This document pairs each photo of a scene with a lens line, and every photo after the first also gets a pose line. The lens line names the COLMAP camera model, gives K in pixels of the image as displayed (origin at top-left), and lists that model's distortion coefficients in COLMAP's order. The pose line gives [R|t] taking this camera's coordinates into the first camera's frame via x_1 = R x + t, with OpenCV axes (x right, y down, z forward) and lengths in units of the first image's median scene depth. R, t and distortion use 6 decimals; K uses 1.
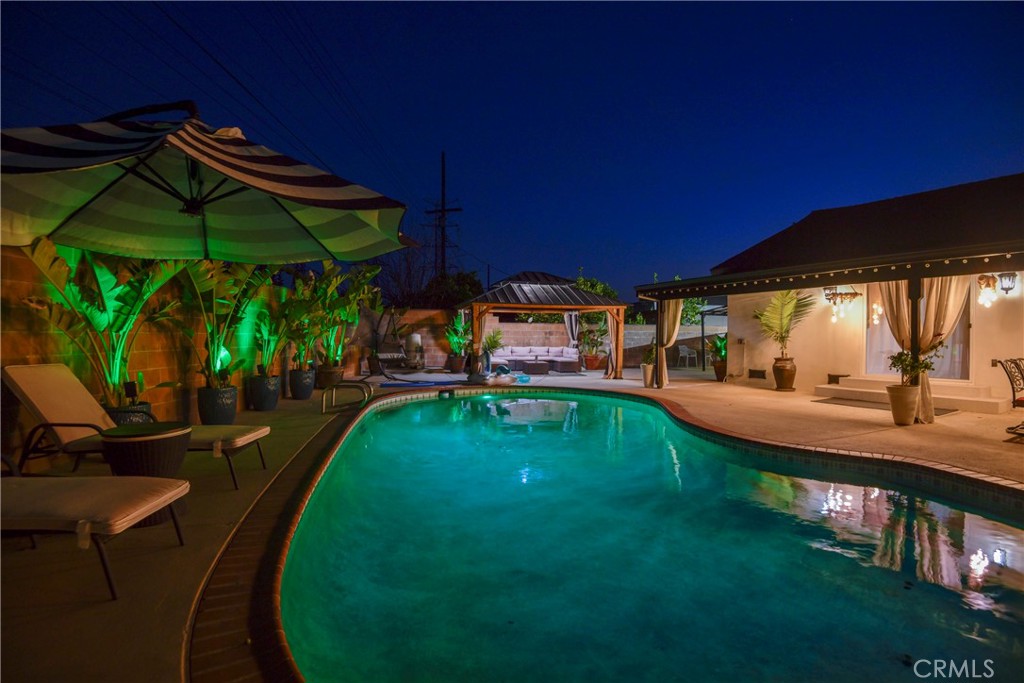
lens RADIAL K [[474.4, 0, 512.0], [0, 474.4, 341.5], [0, 0, 1]] dist [-0.001444, -0.028412]
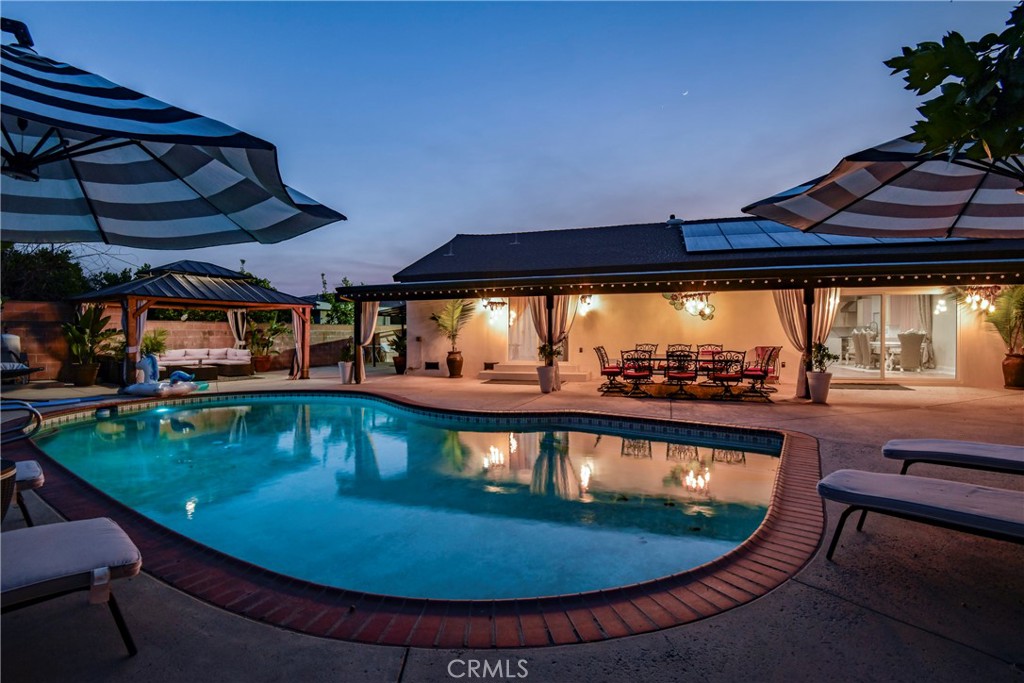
lens RADIAL K [[467.7, 0, 512.0], [0, 467.7, 341.5], [0, 0, 1]] dist [0.005442, -0.024965]
pose [[0.731238, -0.018171, 0.681881, -0.150432], [0.016147, 0.999826, 0.009328, -0.001143], [-0.681932, 0.004189, 0.731404, -0.013056]]
